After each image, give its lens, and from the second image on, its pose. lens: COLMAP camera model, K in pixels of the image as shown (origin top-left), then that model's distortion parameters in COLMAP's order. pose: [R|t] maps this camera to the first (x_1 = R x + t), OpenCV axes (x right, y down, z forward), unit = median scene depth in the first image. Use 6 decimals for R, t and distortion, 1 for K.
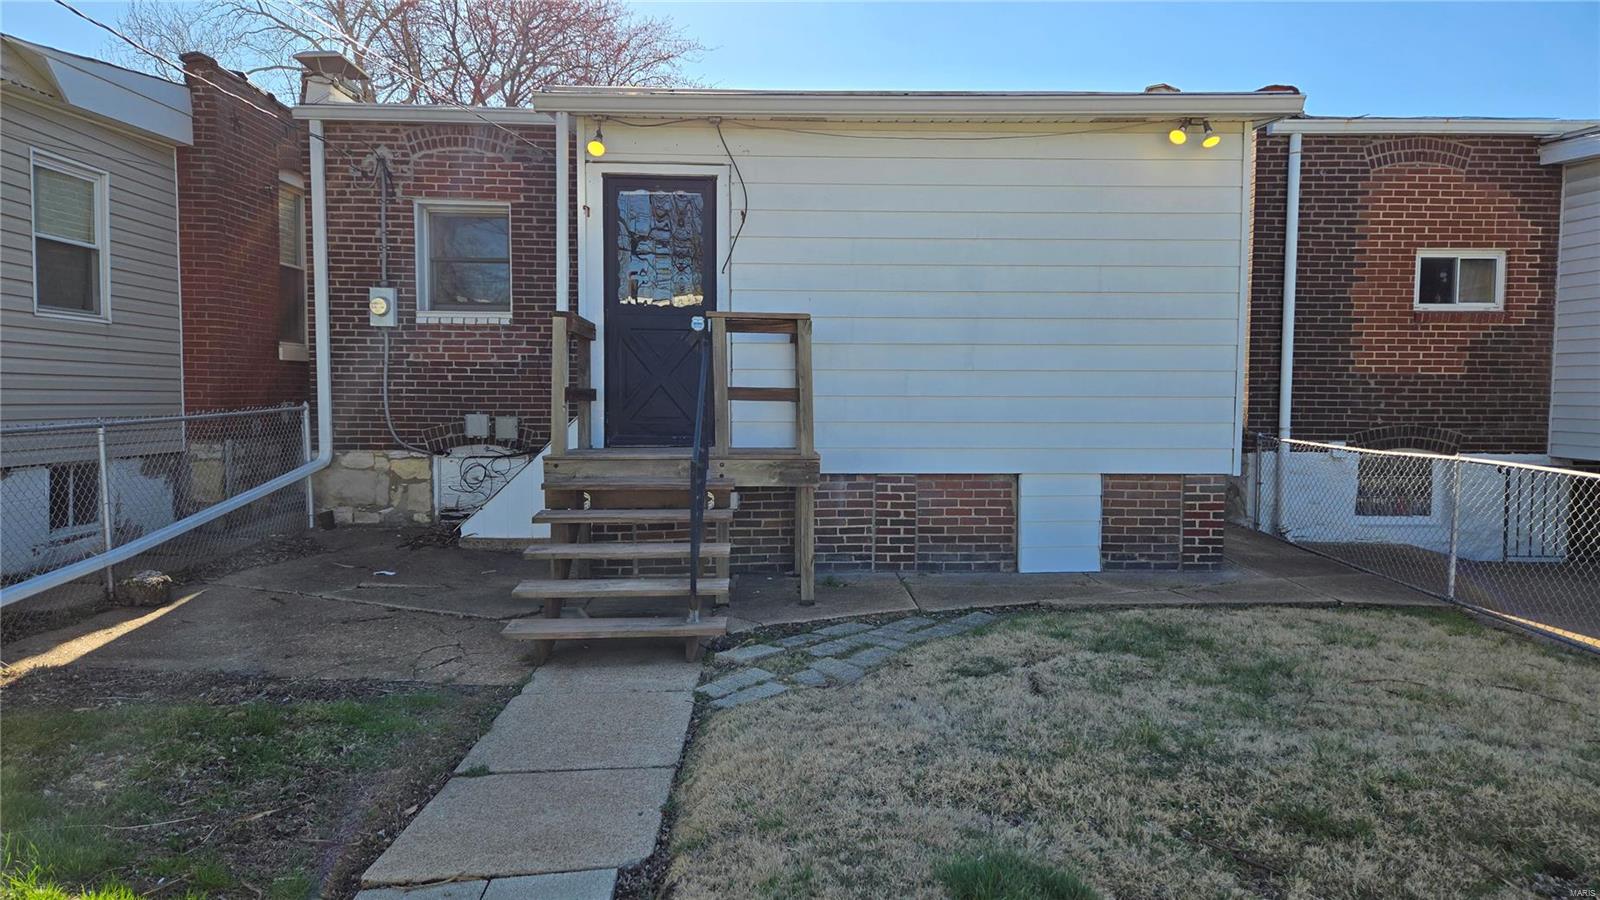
lens RADIAL K [[1060.1, 0, 803.3], [0, 1060.1, 447.0], [0, 0, 1]] dist [0.079971, -0.061230]
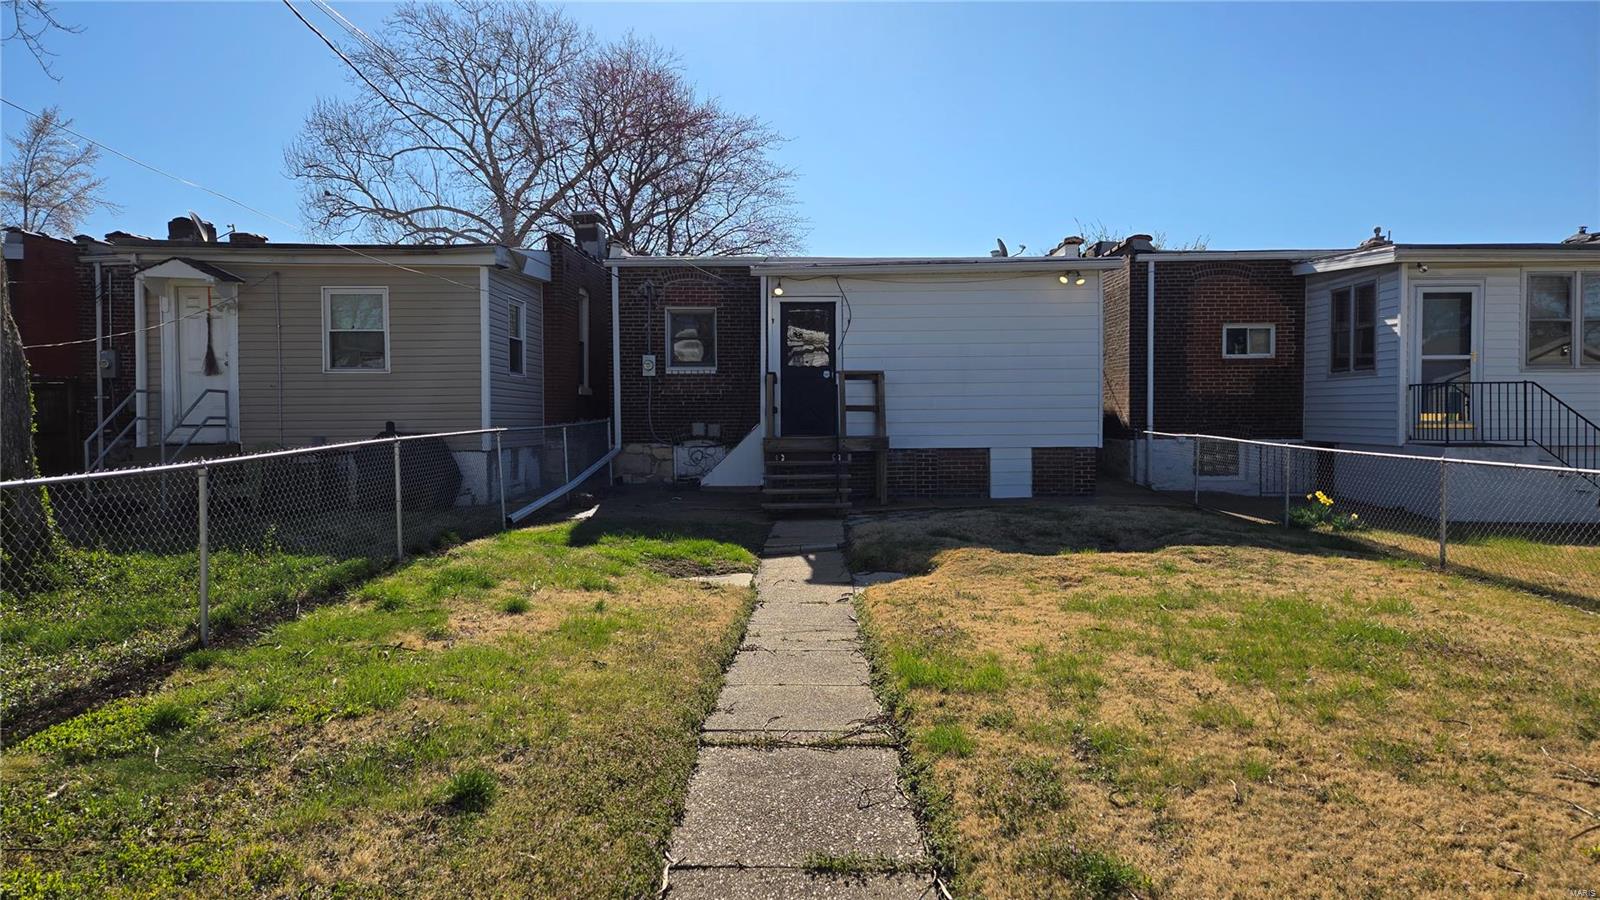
lens RADIAL K [[1104.3, 0, 809.0], [0, 1104.3, 447.7], [0, 0, 1]] dist [0.044492, -0.003227]
pose [[0.999098, -0.011029, -0.040996, -0.048529], [0.010143, 0.999712, -0.021755, 0.068103], [0.041224, 0.021319, 0.998922, -1.095021]]
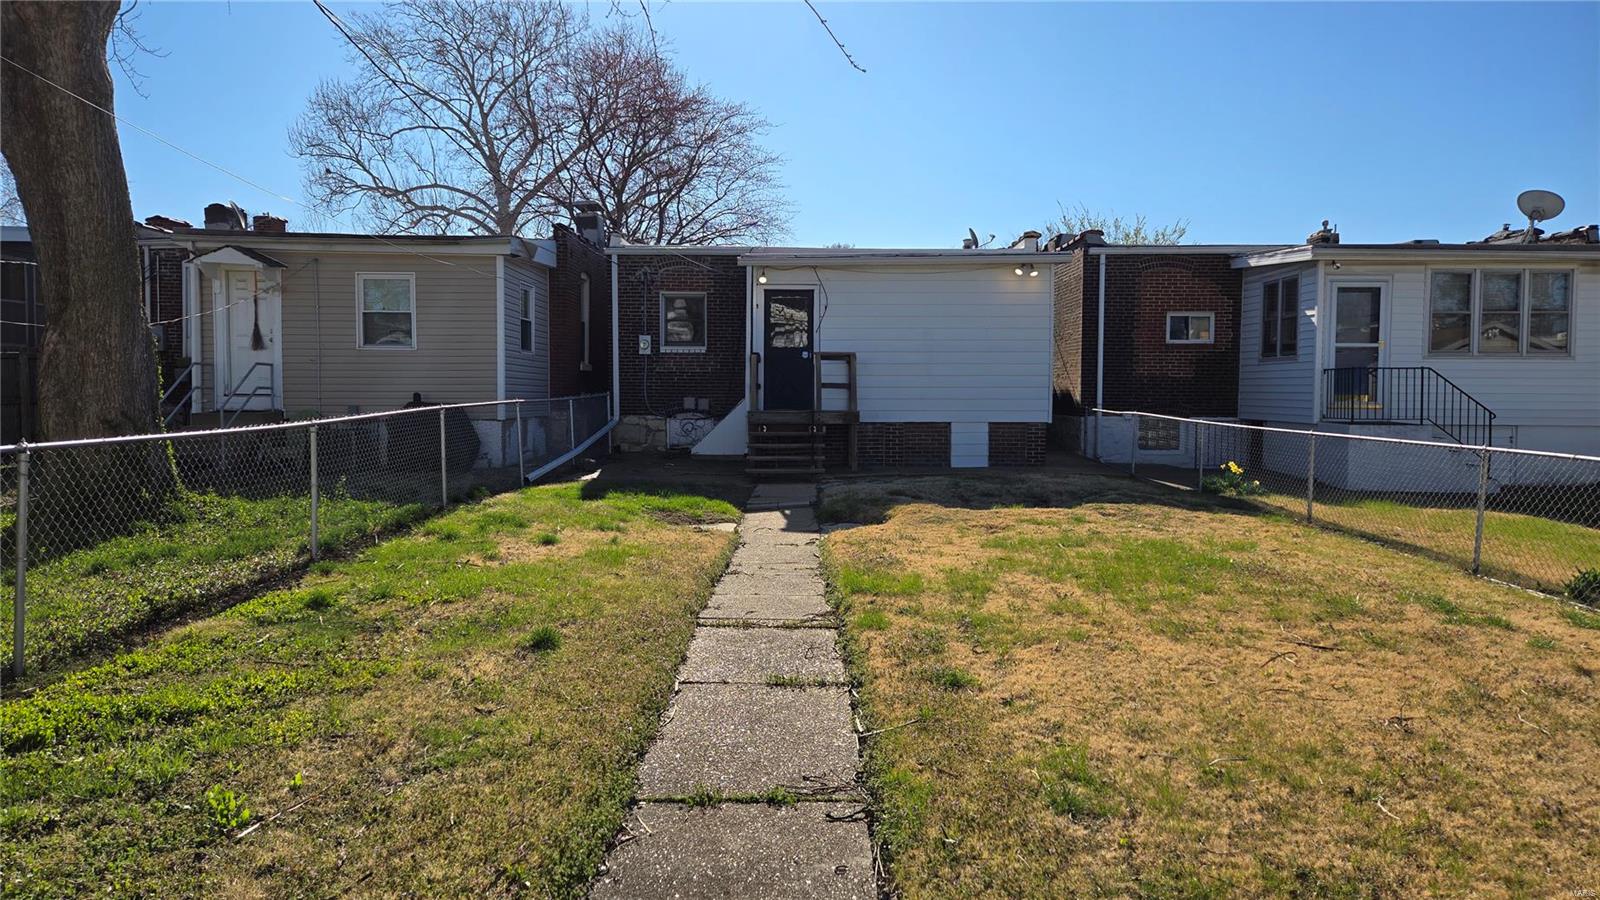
lens RADIAL K [[1110.6, 0, 794.3], [0, 1110.6, 446.1], [0, 0, 1]] dist [0.051467, 0.001445]
pose [[0.999080, -0.000093, -0.042887, -0.021783], [-0.000019, 0.999997, -0.002599, 0.083043], [0.042887, 0.002598, 0.999077, -1.351350]]
